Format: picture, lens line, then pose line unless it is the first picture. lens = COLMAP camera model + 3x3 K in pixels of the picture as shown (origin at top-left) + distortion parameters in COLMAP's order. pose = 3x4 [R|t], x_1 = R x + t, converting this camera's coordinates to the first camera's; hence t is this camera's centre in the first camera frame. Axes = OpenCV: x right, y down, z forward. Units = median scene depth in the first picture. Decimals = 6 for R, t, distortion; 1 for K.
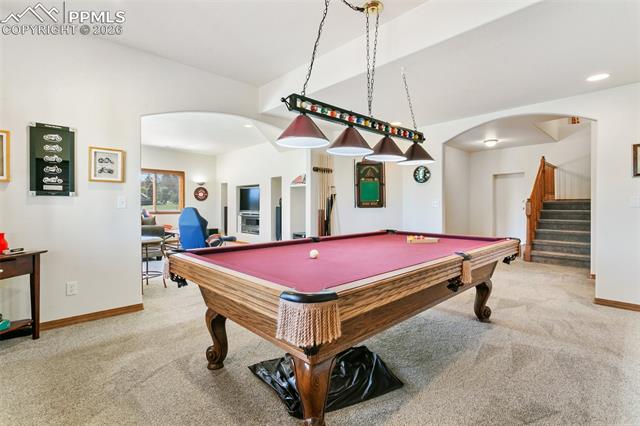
lens RADIAL K [[307.3, 0, 314.9], [0, 307.3, 205.3], [0, 0, 1]] dist [0.003574, 0.000990]
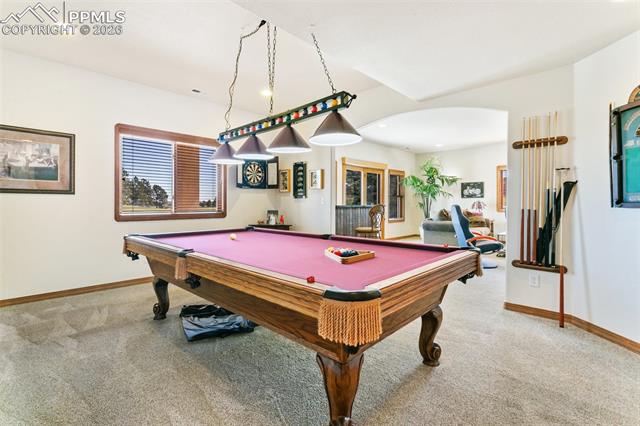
lens RADIAL K [[307.3, 0, 314.9], [0, 307.3, 205.3], [0, 0, 1]] dist [0.003574, 0.000990]
pose [[0.037917, 0.008406, -0.999246, 1.057888], [0.003503, 0.999957, 0.008545, -0.002088], [0.999275, -0.003825, 0.037886, 0.977852]]
